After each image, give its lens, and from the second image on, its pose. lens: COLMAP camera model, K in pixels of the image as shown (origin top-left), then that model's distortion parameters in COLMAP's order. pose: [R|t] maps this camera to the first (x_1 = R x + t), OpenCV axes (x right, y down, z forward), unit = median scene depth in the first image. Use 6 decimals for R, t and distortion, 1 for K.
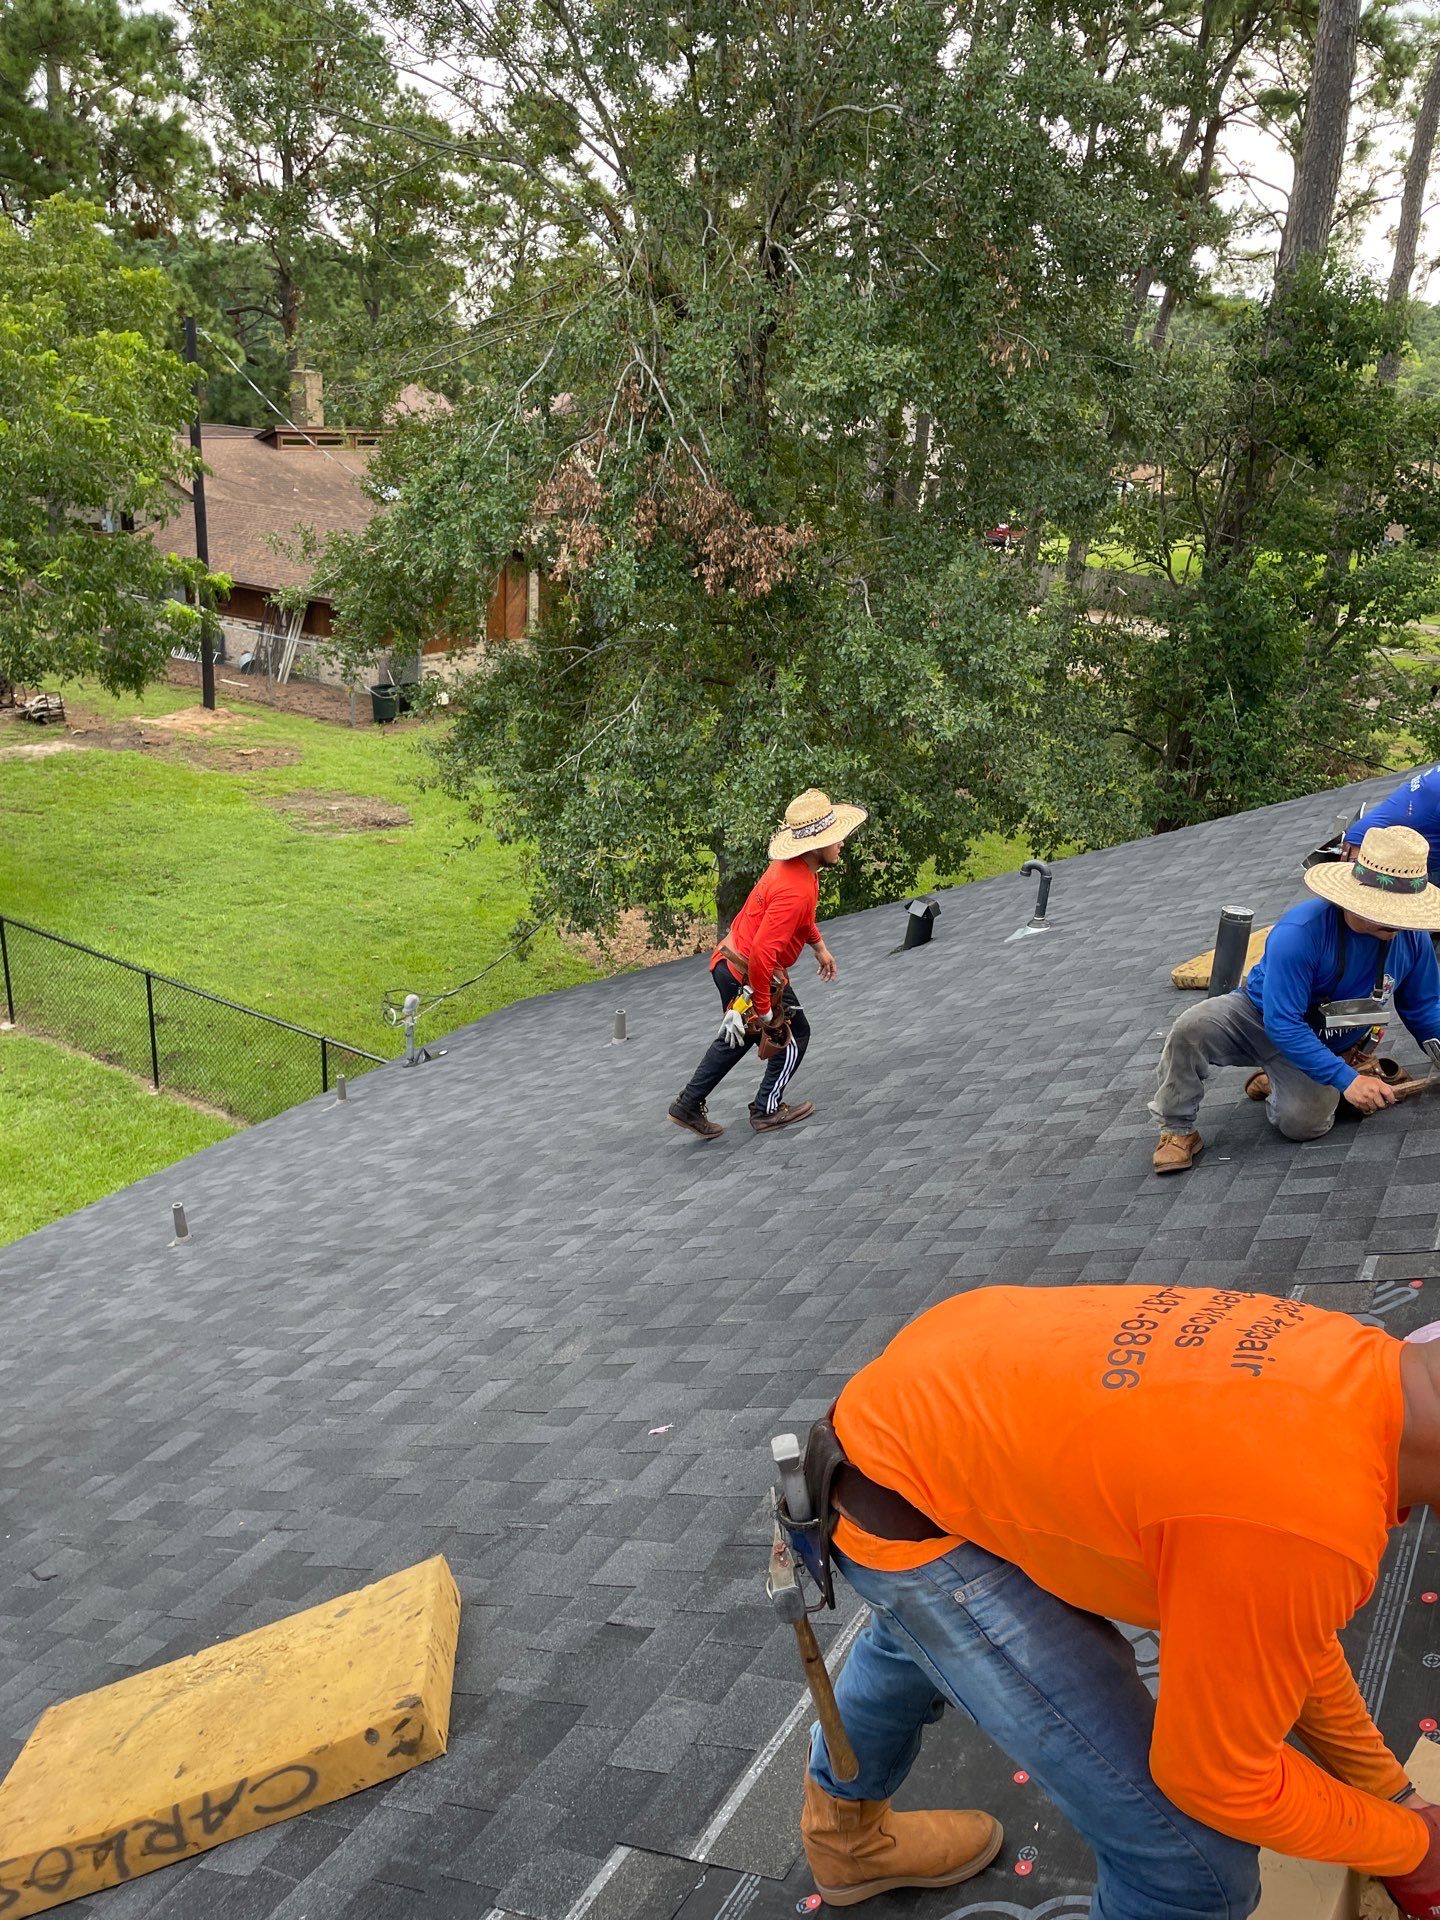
lens RADIAL K [[1452.1, 0, 726.7], [0, 1452.1, 948.4], [0, 0, 1]] dist [0.091608, -0.116224]
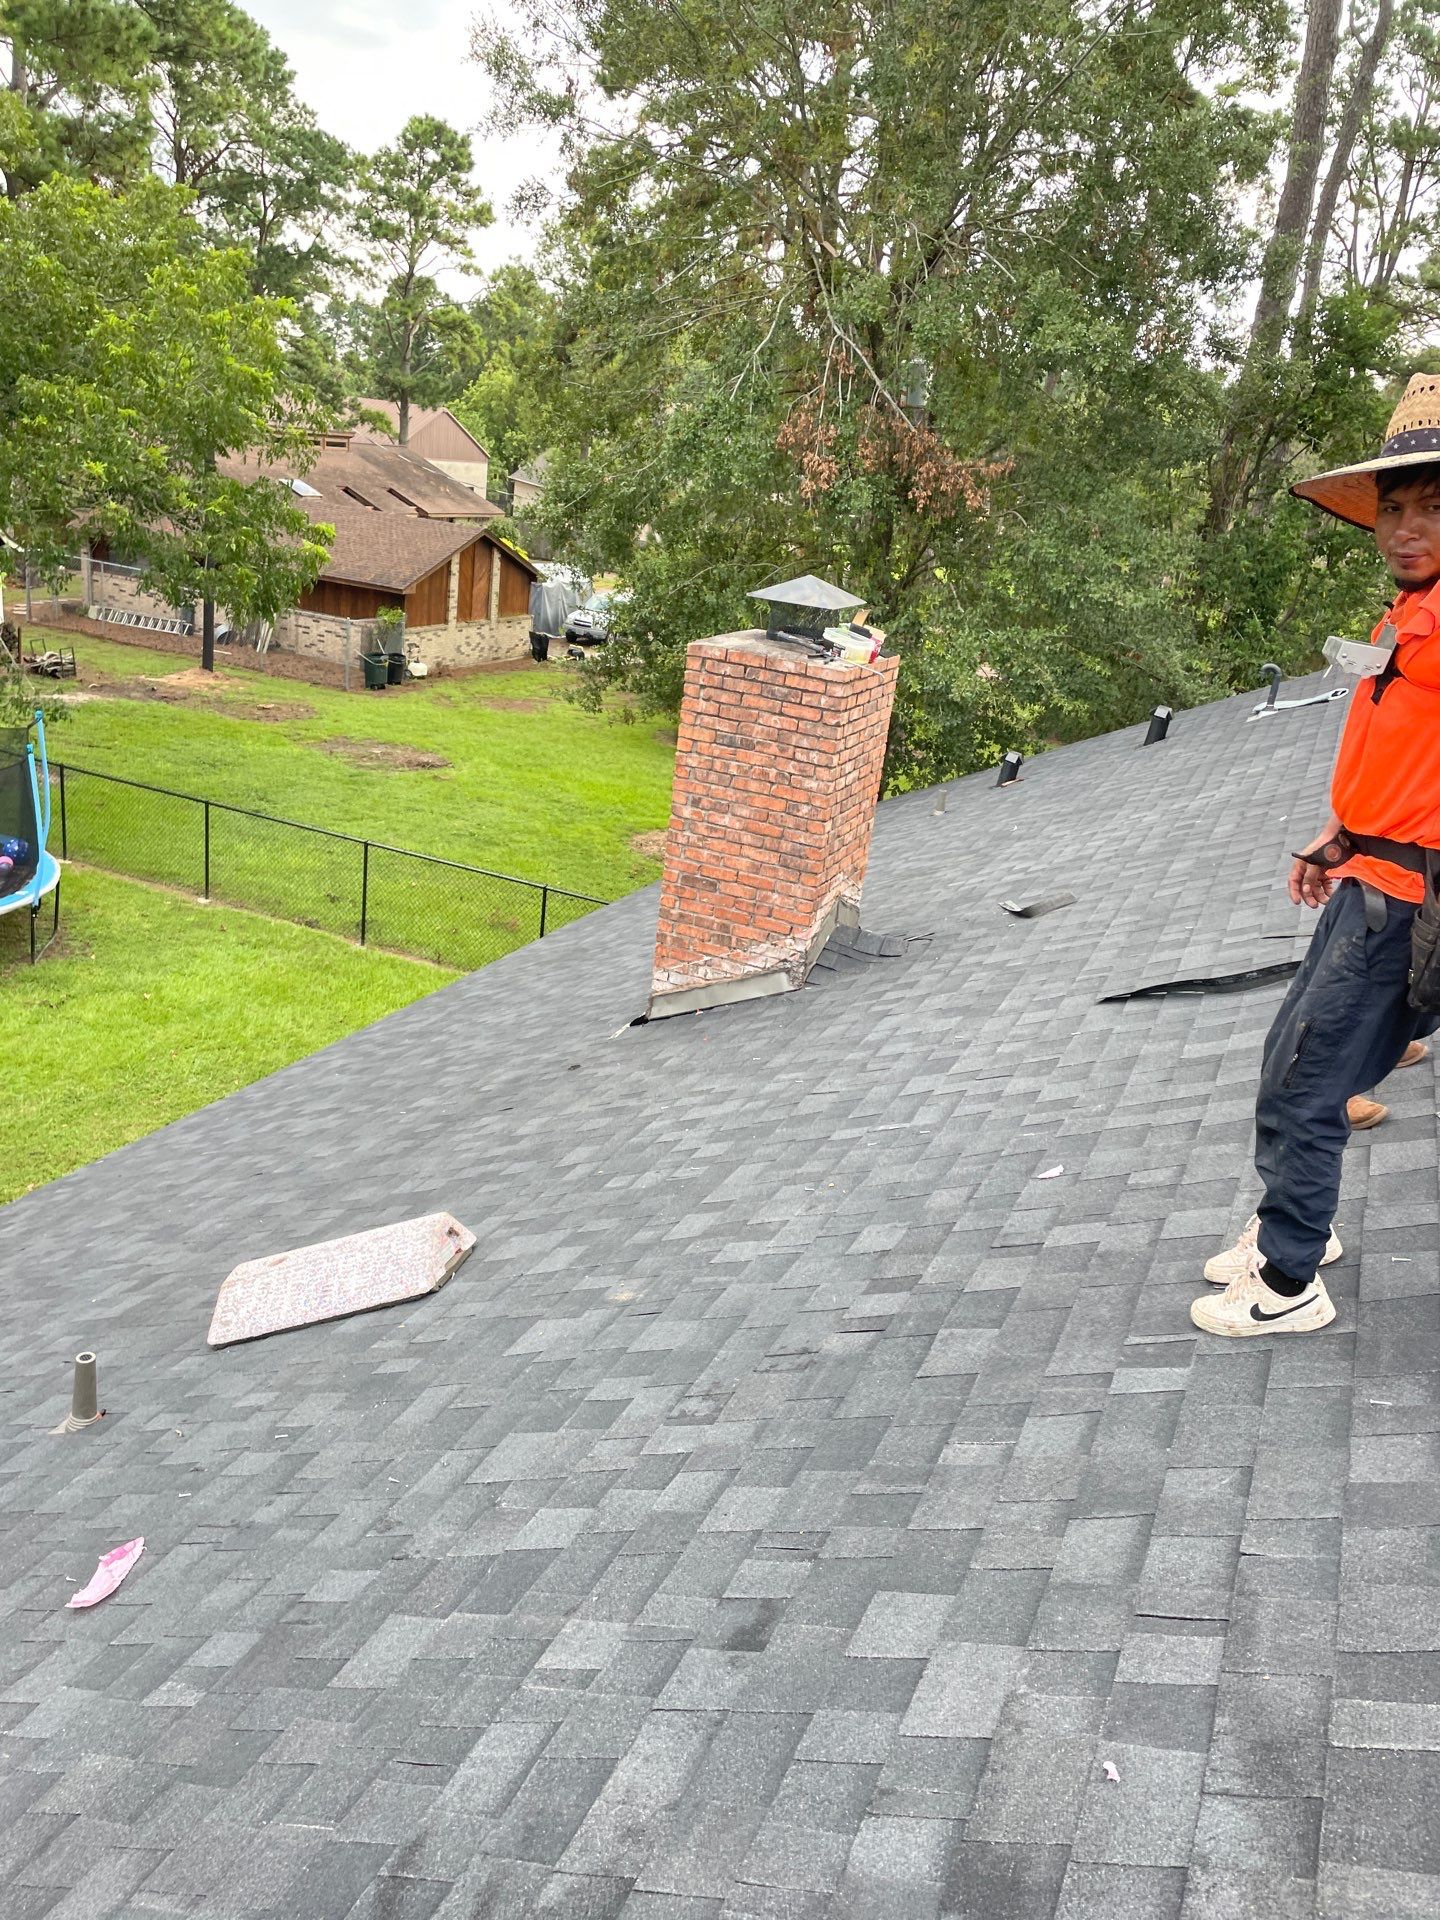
lens RADIAL K [[1452.1, 0, 726.7], [0, 1452.1, 948.4], [0, 0, 1]] dist [0.091608, -0.116224]
pose [[0.990105, -0.001915, 0.140318, -0.140279], [0.005287, 0.999706, -0.023665, 0.066736], [-0.140232, 0.024173, 0.989824, -0.096224]]
